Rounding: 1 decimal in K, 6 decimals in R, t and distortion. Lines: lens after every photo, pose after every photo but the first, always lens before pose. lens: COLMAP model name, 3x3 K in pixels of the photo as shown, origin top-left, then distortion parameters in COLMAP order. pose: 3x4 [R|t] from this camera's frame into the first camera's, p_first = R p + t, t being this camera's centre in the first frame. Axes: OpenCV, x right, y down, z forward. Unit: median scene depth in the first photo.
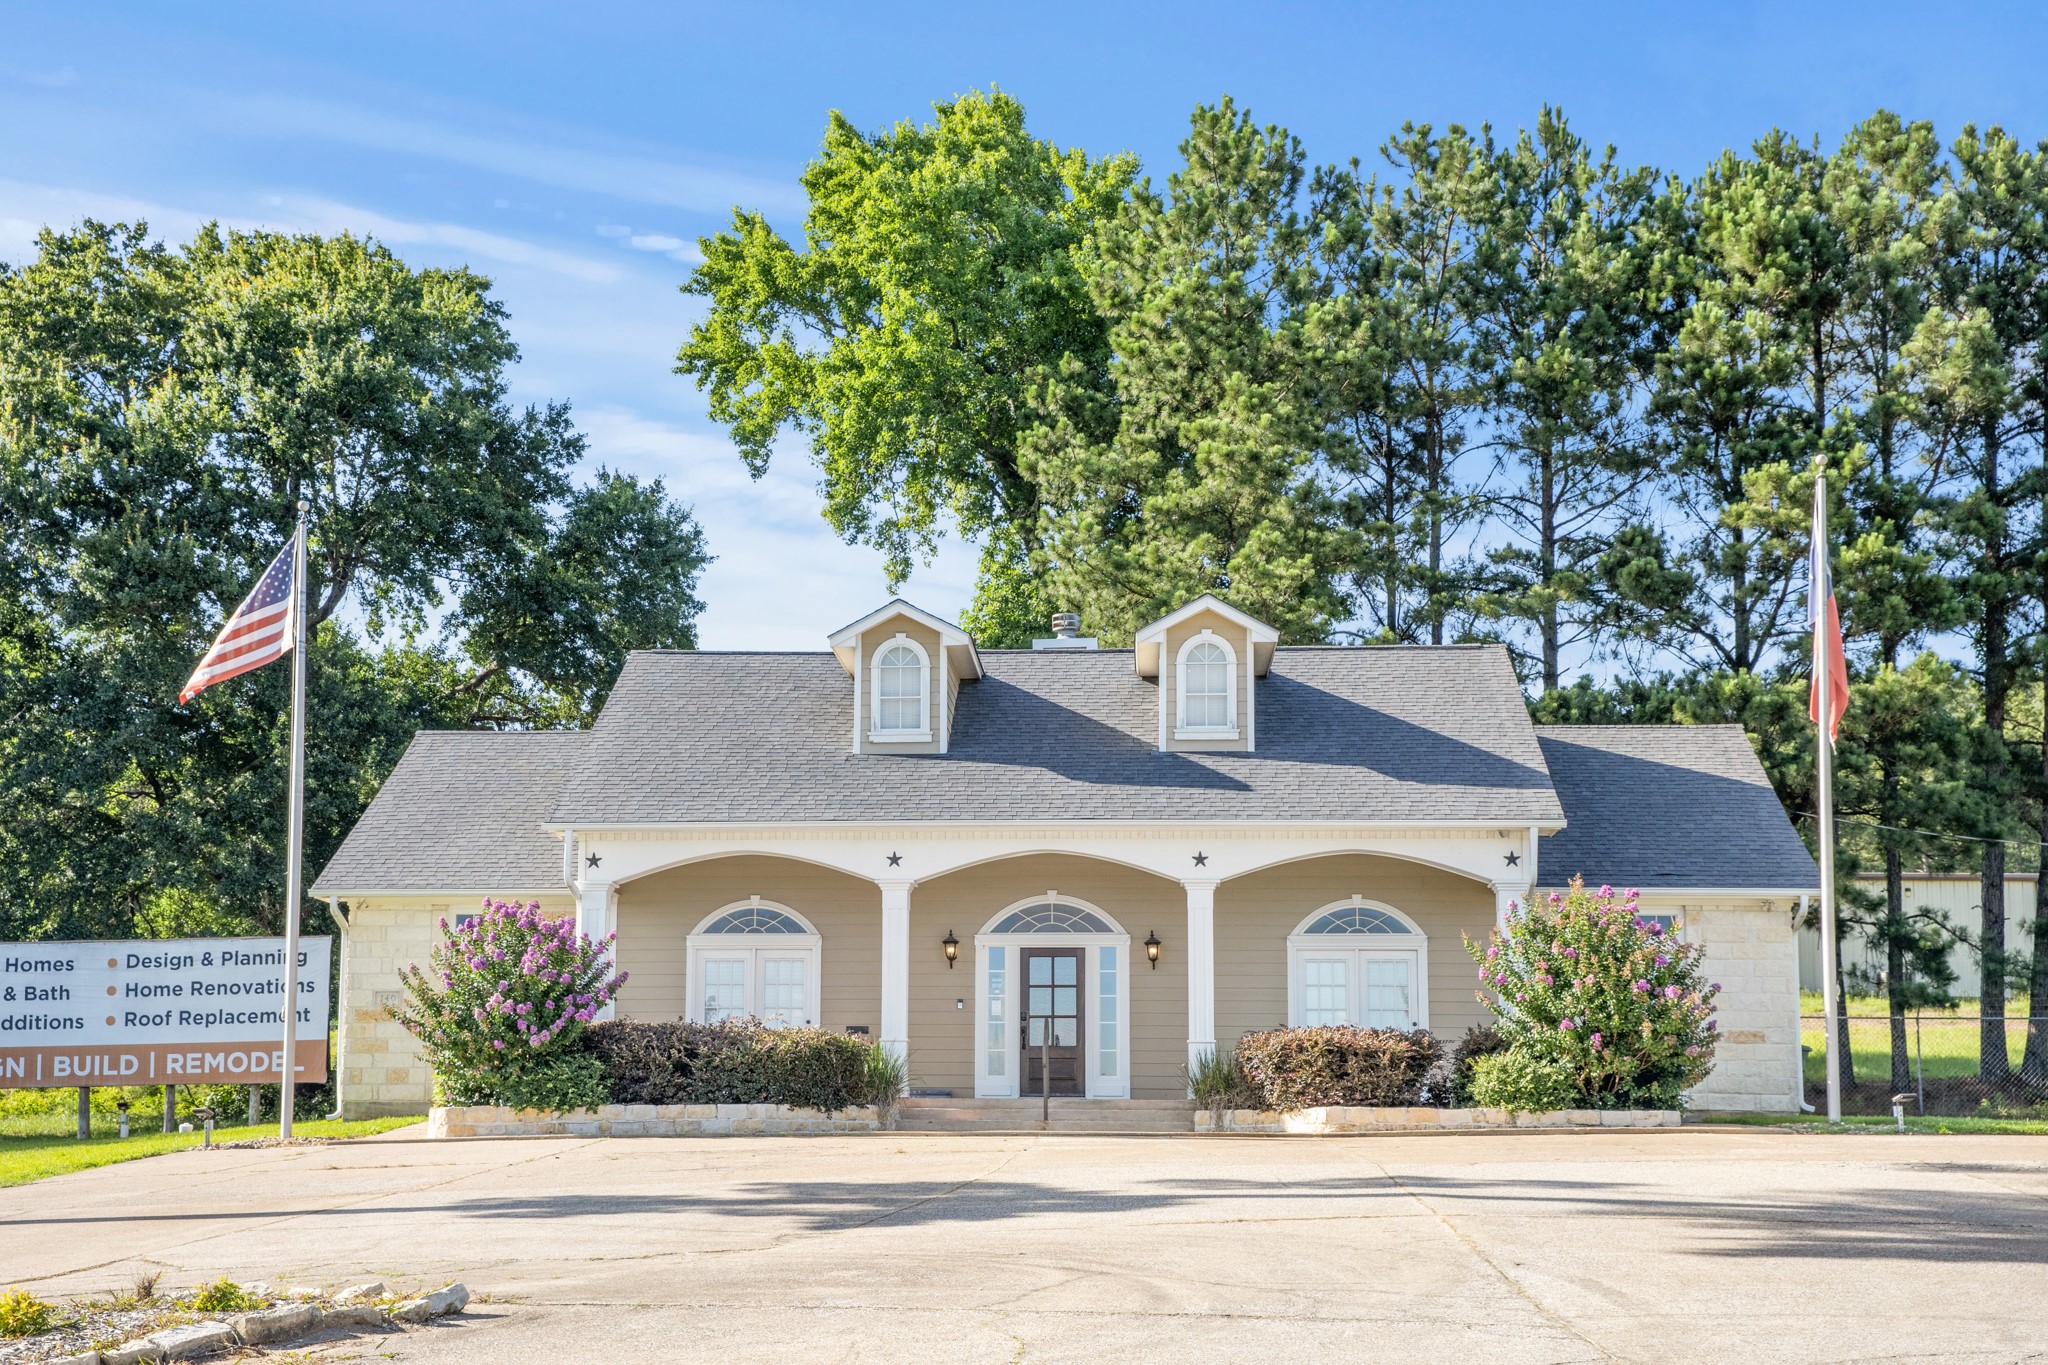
lens RADIAL K [[2933.6, 0, 1024.0], [0, 2933.6, 682.5], [0, 0, 1]] dist [0.181606, 0.062782]
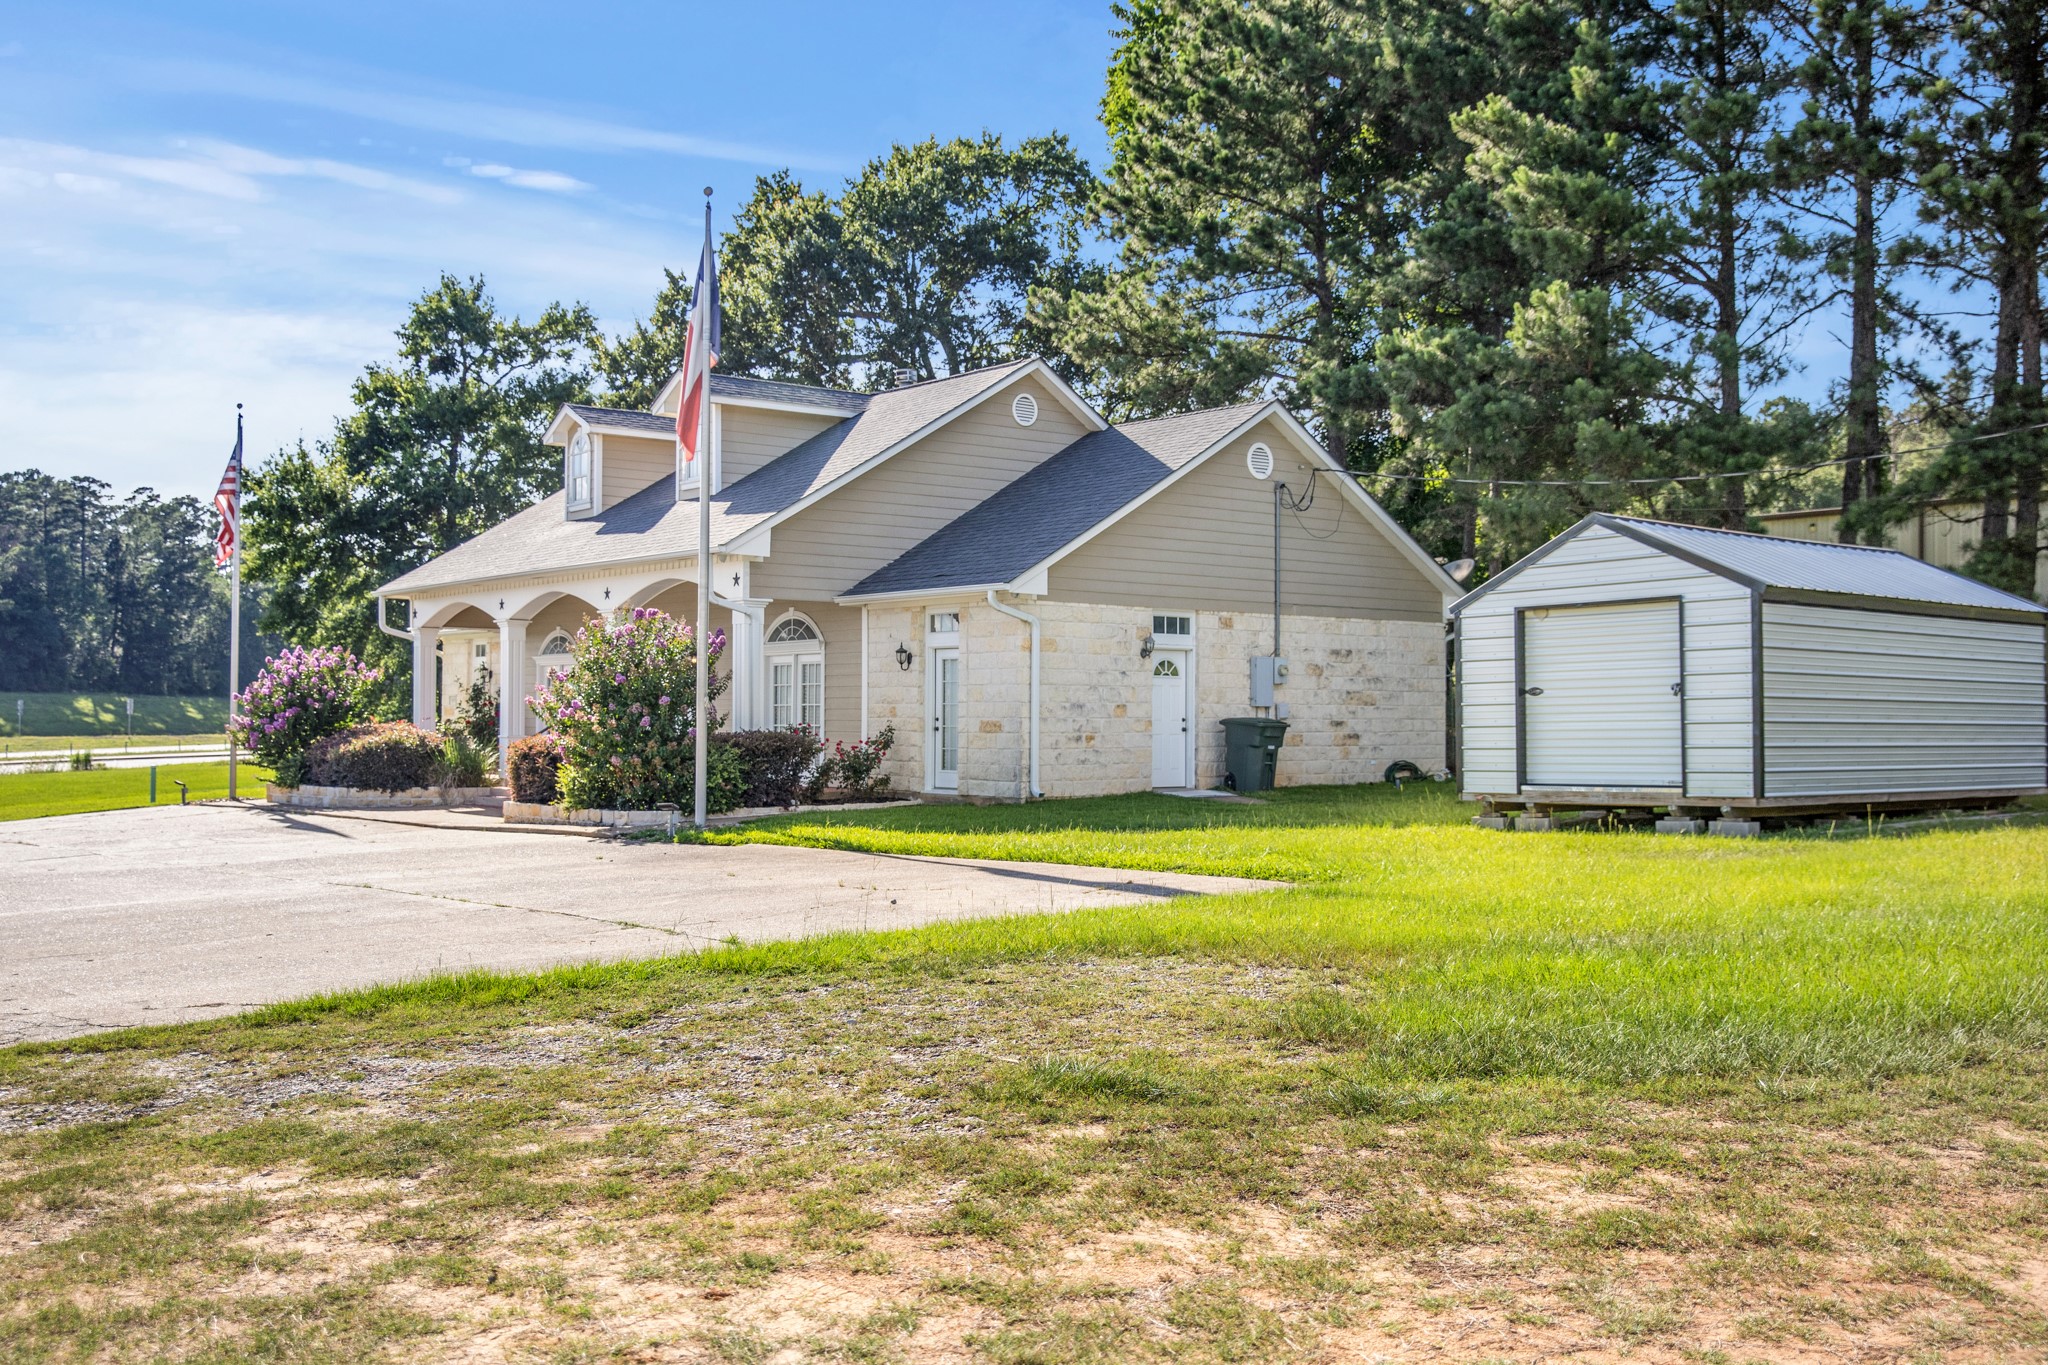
lens RADIAL K [[1968.8, 0, 1037.1], [0, 1968.8, 678.1], [0, 0, 1]] dist [-0.021443, -0.000254]
pose [[0.672128, -0.018960, -0.740192, 0.776206], [0.132221, 0.986678, 0.094789, 0.039352], [0.728533, -0.161579, 0.665681, 0.556651]]
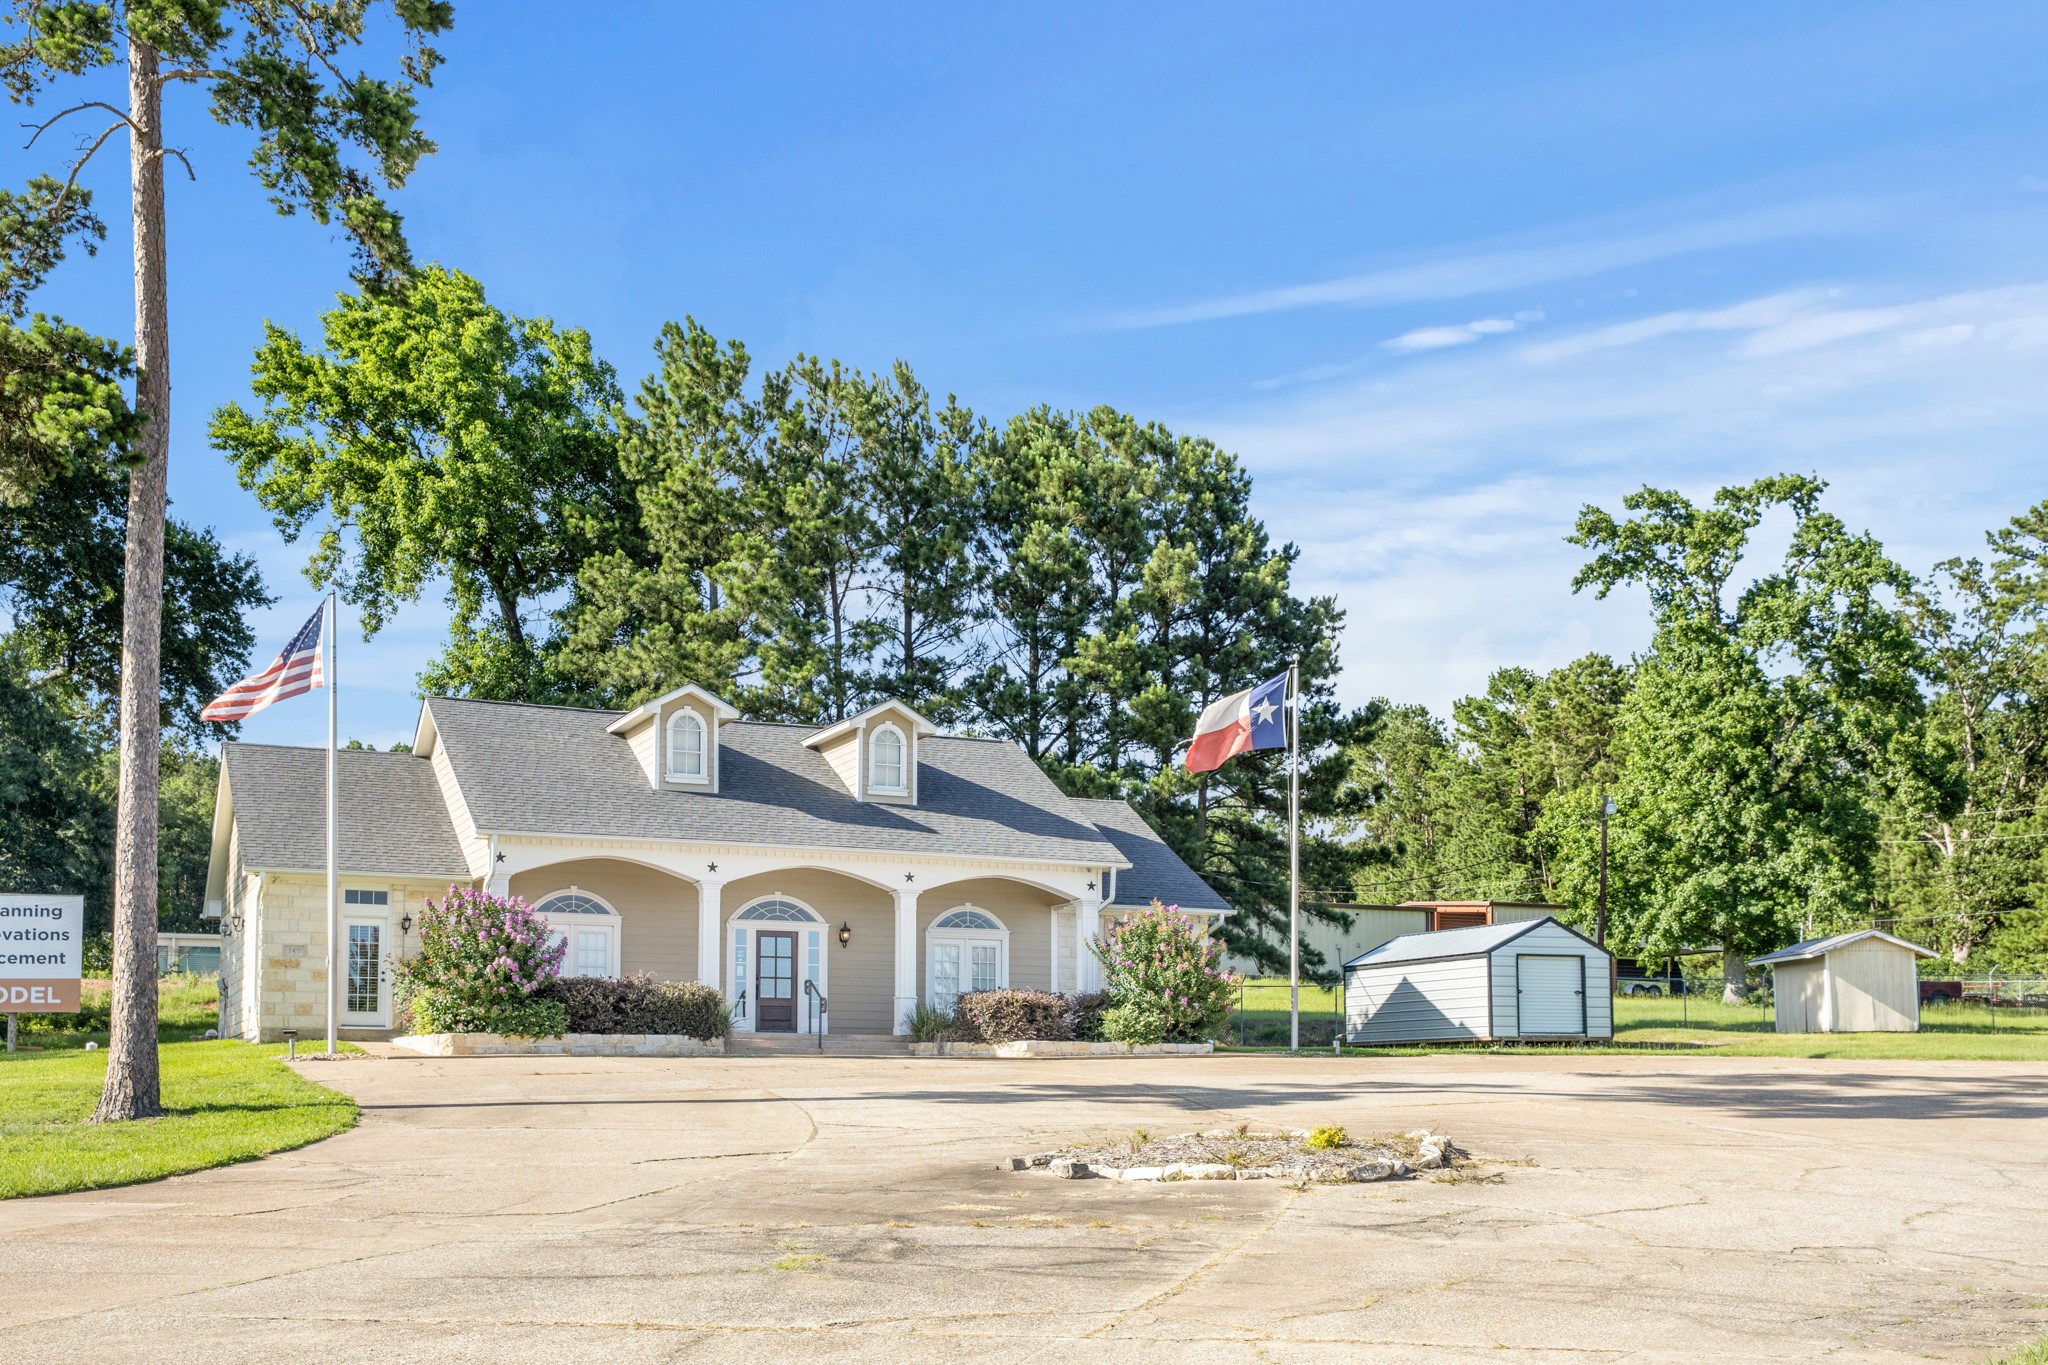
lens RADIAL K [[2360.6, 0, 1026.3], [0, 2360.6, 775.8], [0, 0, 1]] dist [0.102497, 0.025187]
pose [[0.864995, 0.066900, 0.497301, -0.476331], [-0.082315, 0.996565, 0.009113, -0.007443], [-0.494983, -0.048818, 0.867530, -0.076725]]
